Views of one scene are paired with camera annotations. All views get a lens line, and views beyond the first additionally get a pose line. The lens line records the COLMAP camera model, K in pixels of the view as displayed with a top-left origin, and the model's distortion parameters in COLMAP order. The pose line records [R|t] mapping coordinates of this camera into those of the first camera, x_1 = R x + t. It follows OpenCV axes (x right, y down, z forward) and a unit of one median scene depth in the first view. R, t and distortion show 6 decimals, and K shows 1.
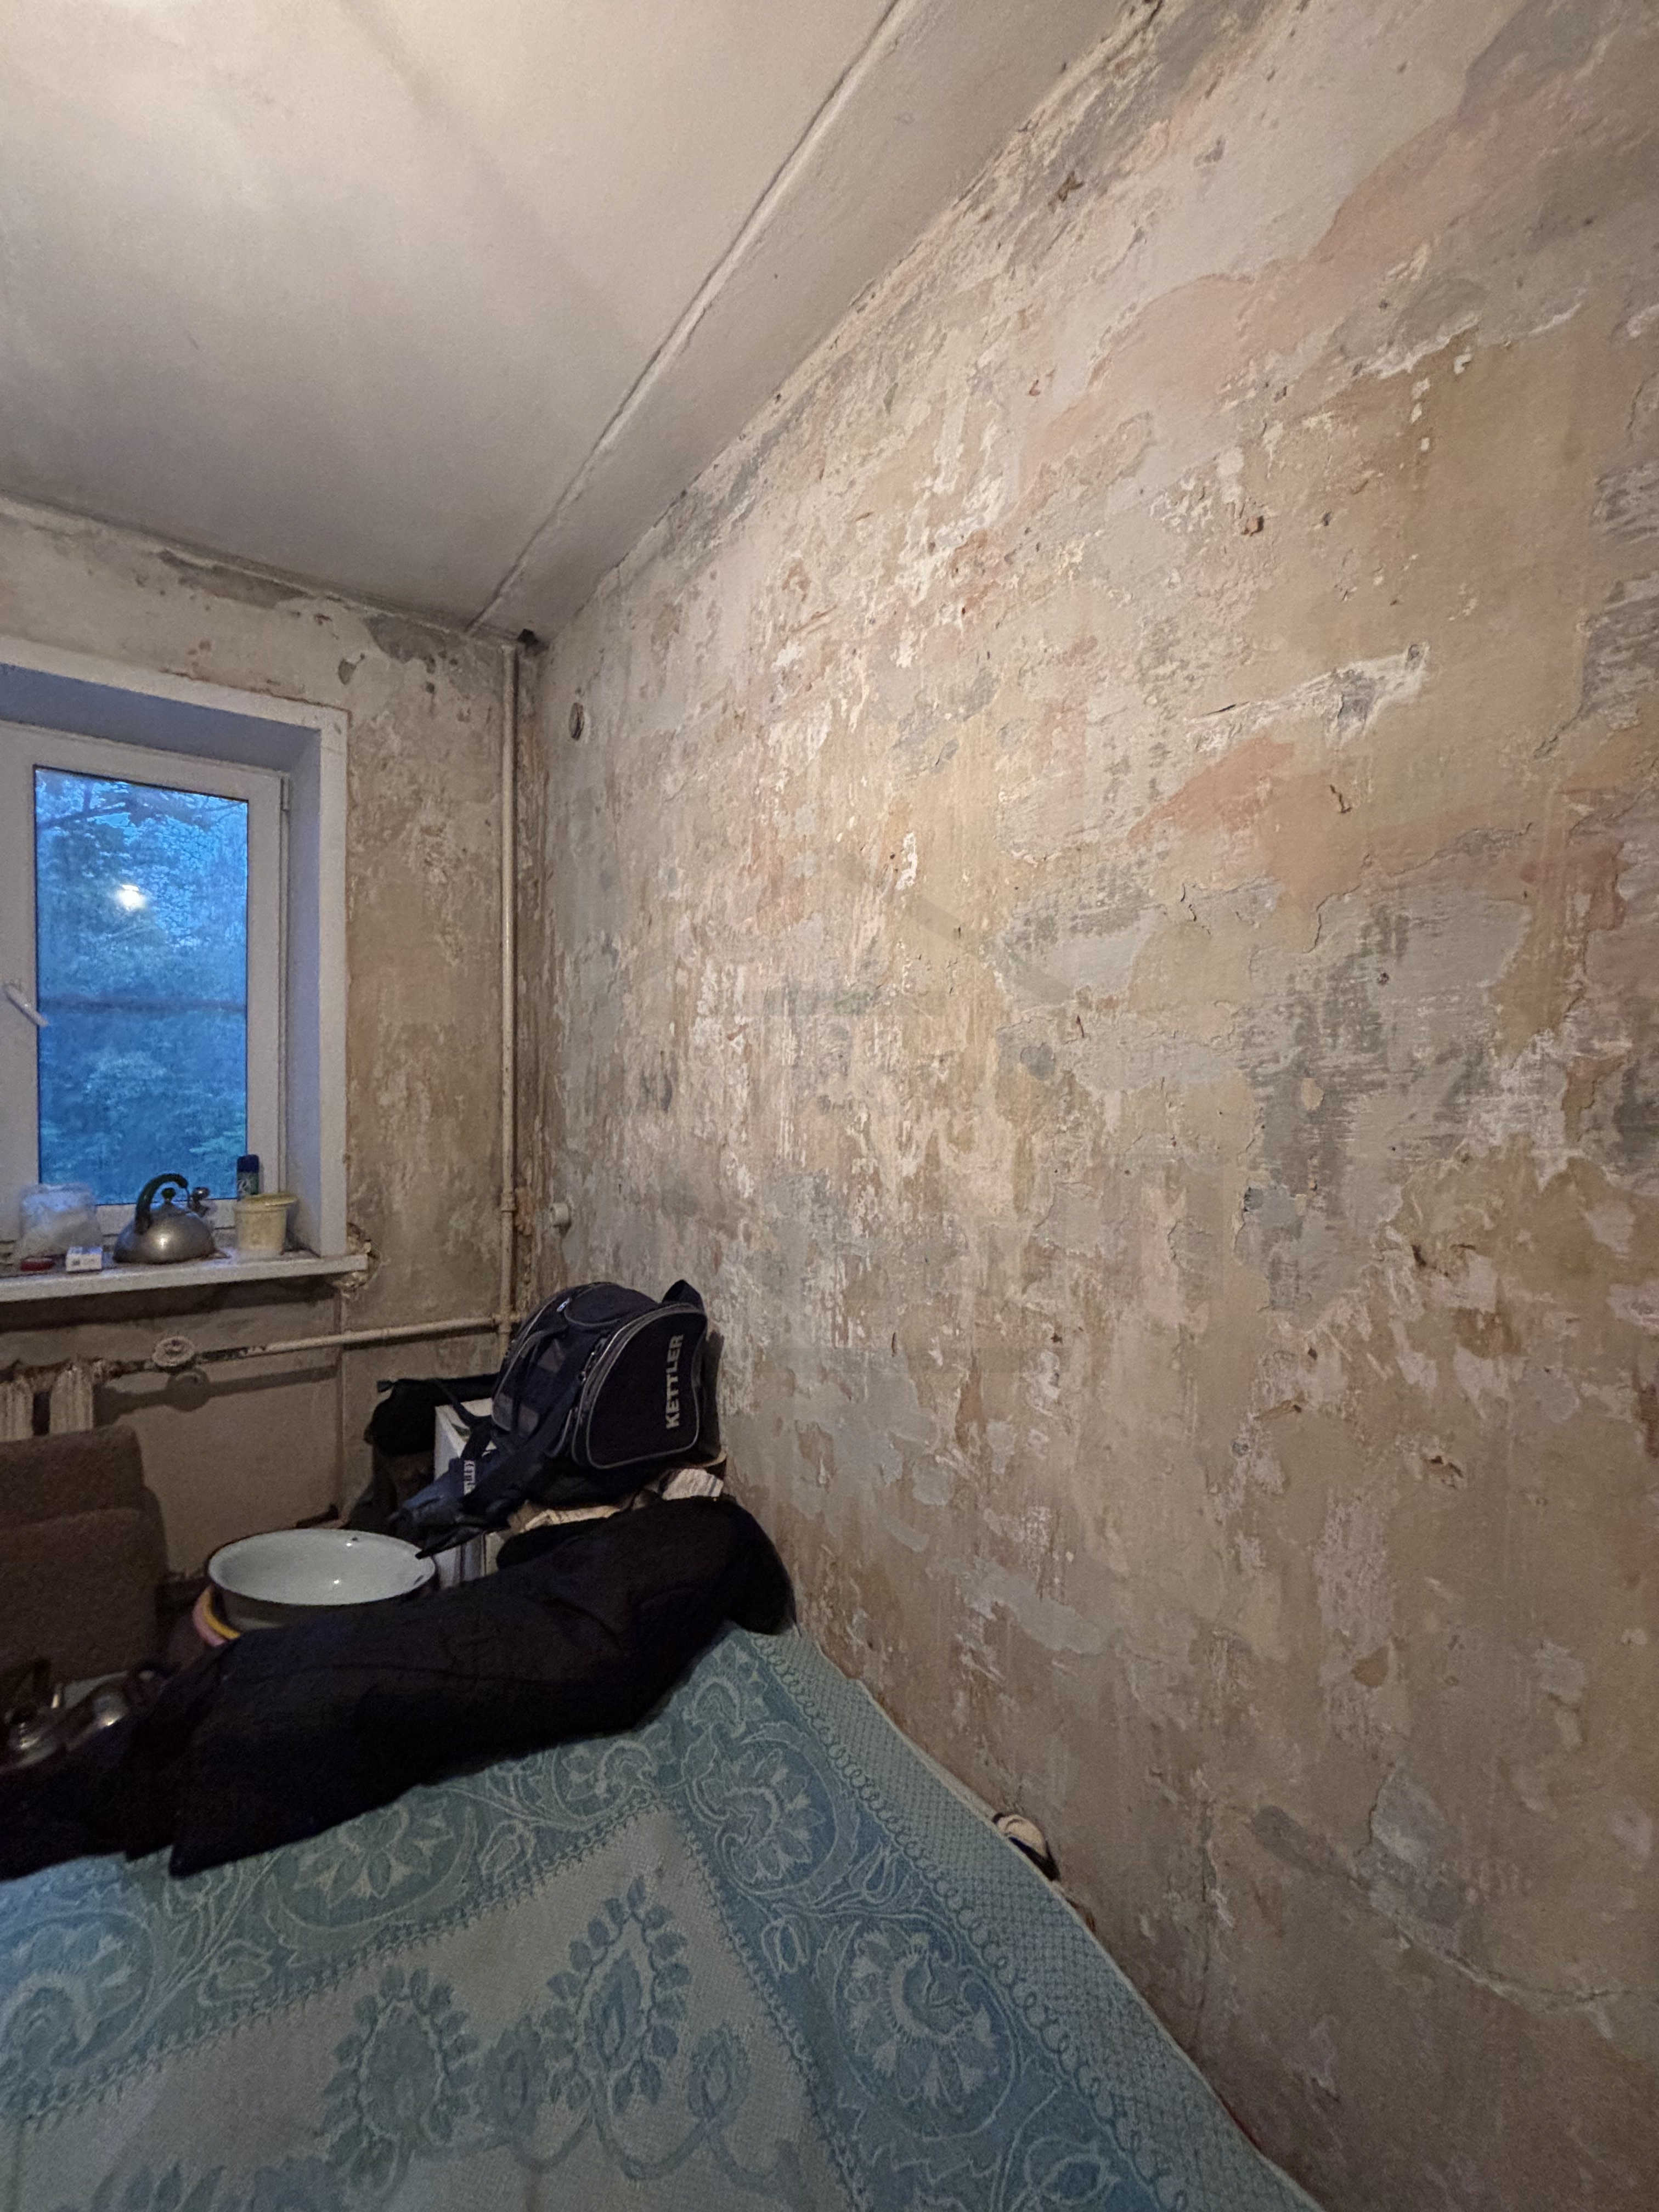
lens RADIAL K [[886.9, 0, 826.7], [0, 886.9, 1103.1], [0, 0, 1]] dist [-0.001226, 0.000993]
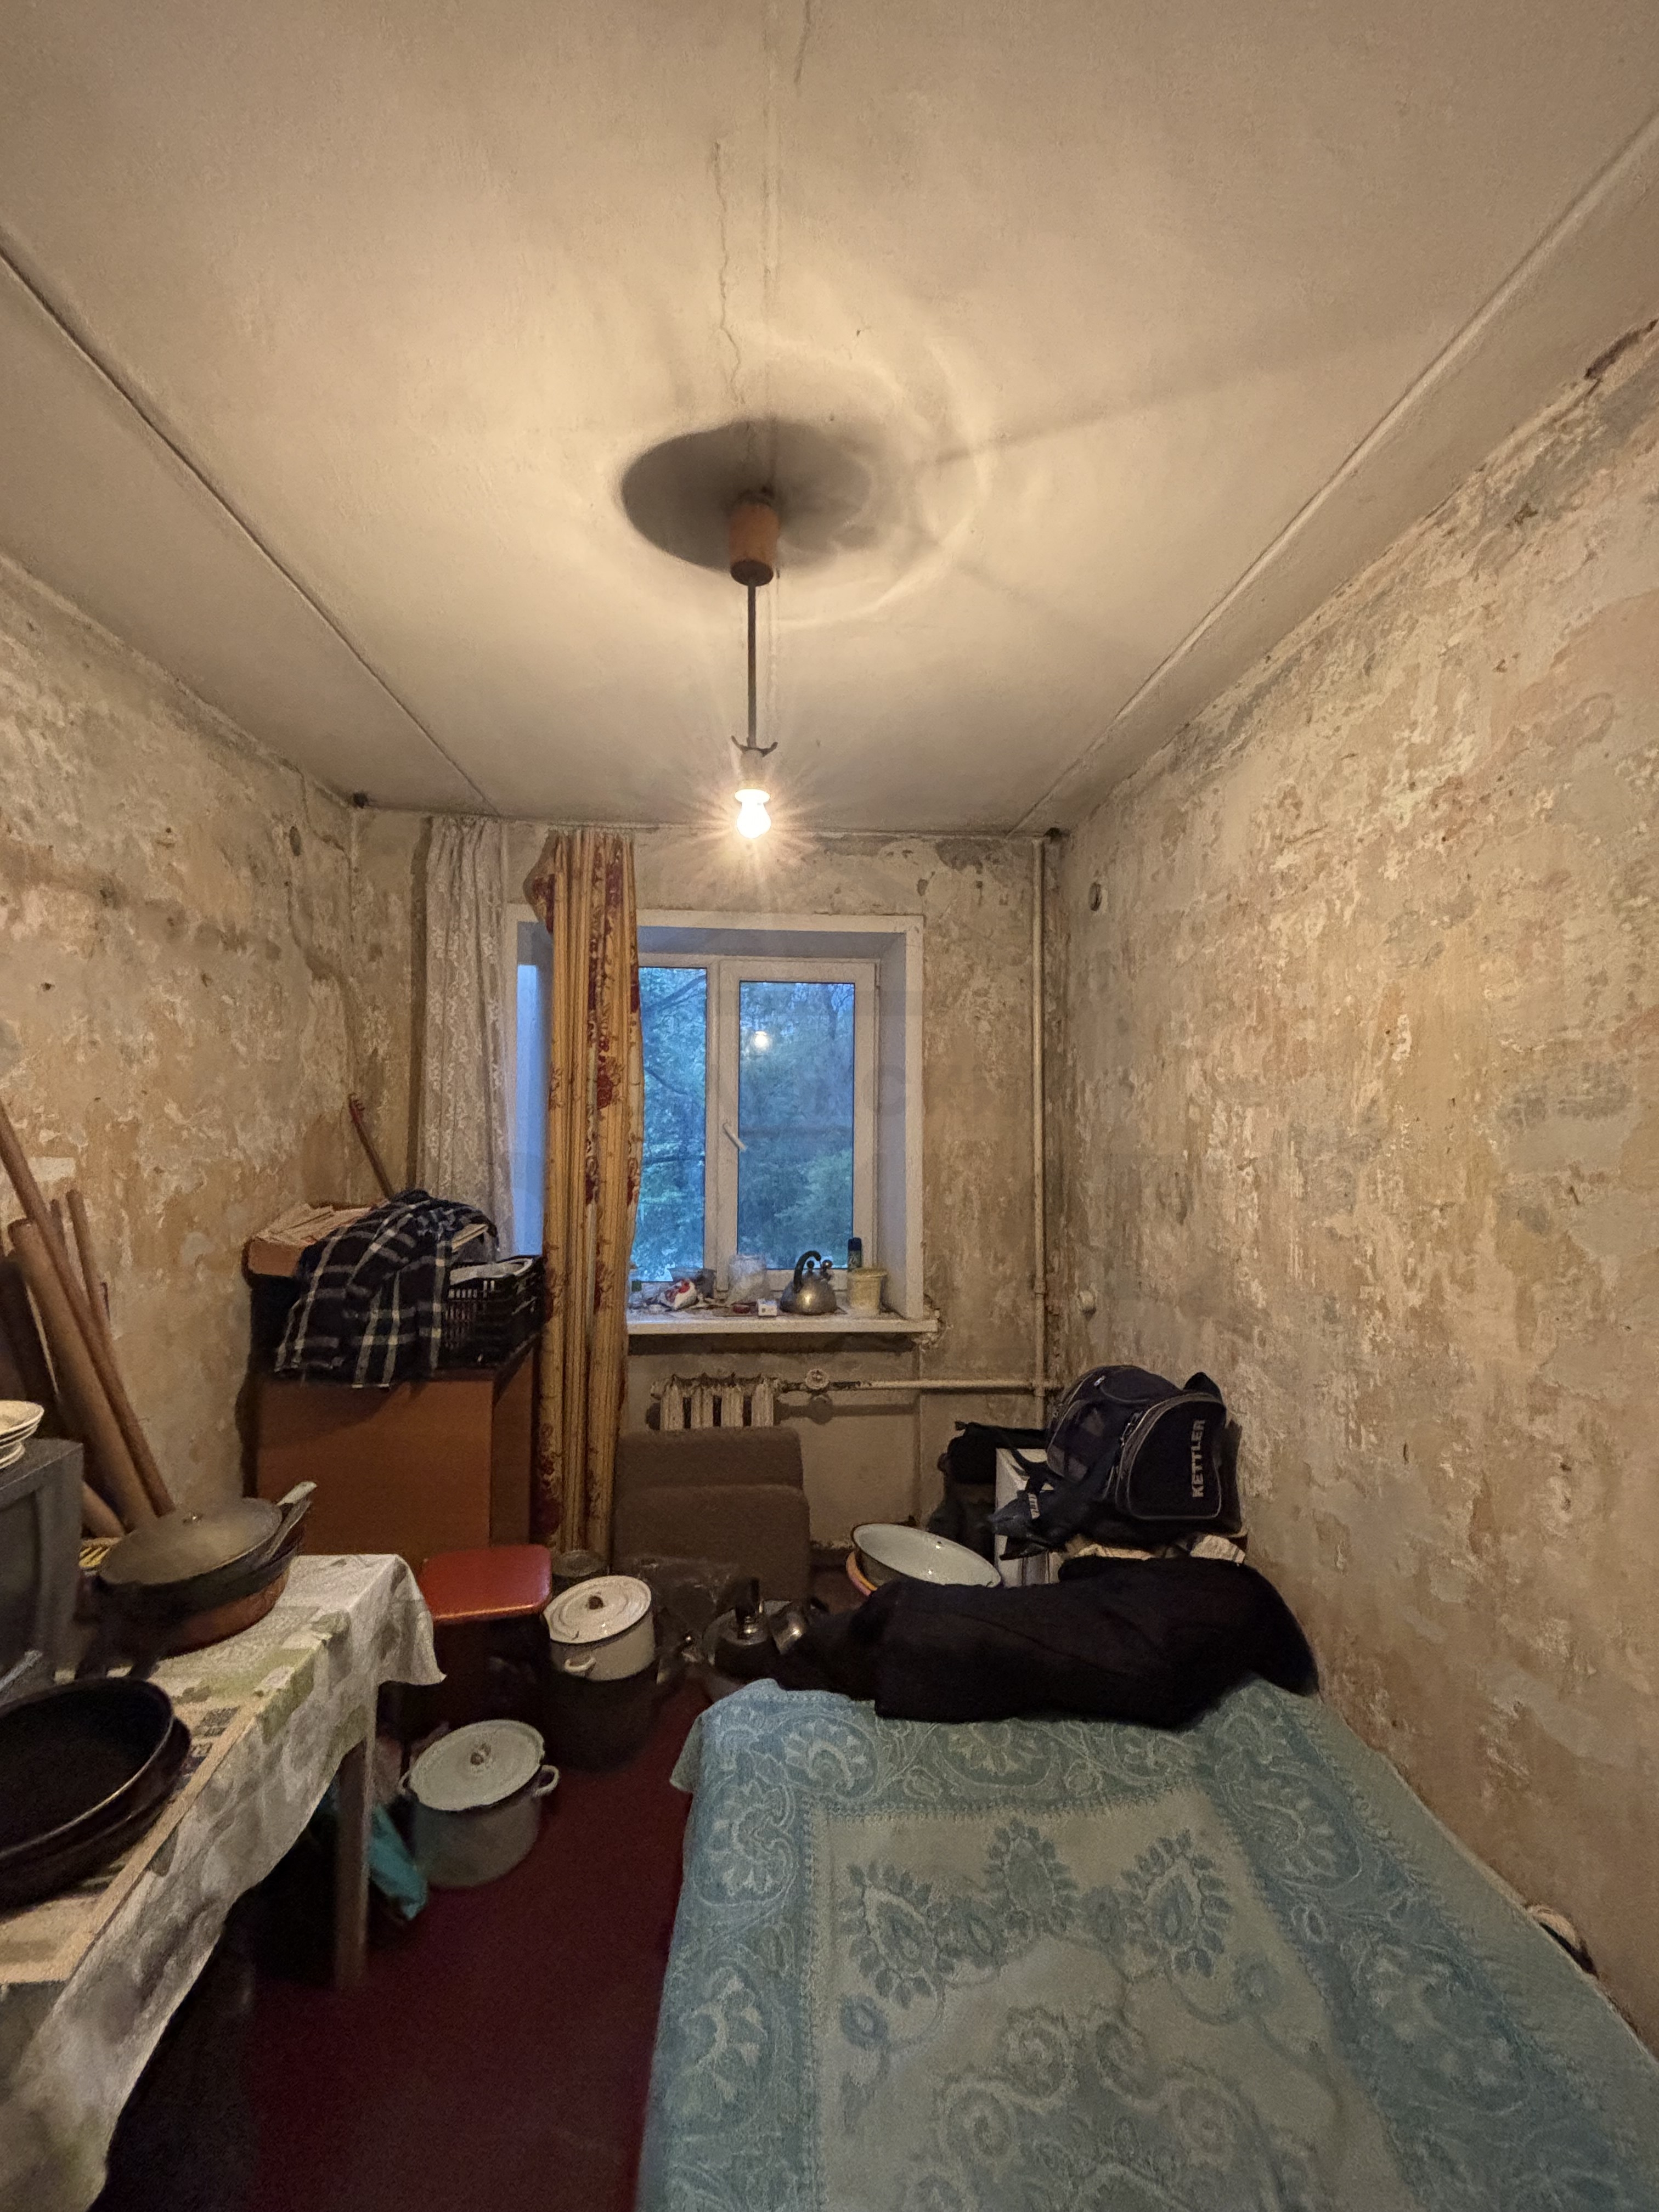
lens RADIAL K [[886.9, 0, 834.1], [0, 886.9, 1106.9], [0, 0, 1]] dist [-0.001226, 0.000993]
pose [[0.861799, -0.032568, -0.506204, 0.030747], [-0.004133, 0.997453, -0.071210, -0.083273], [0.507234, 0.063460, 0.859469, -0.360238]]
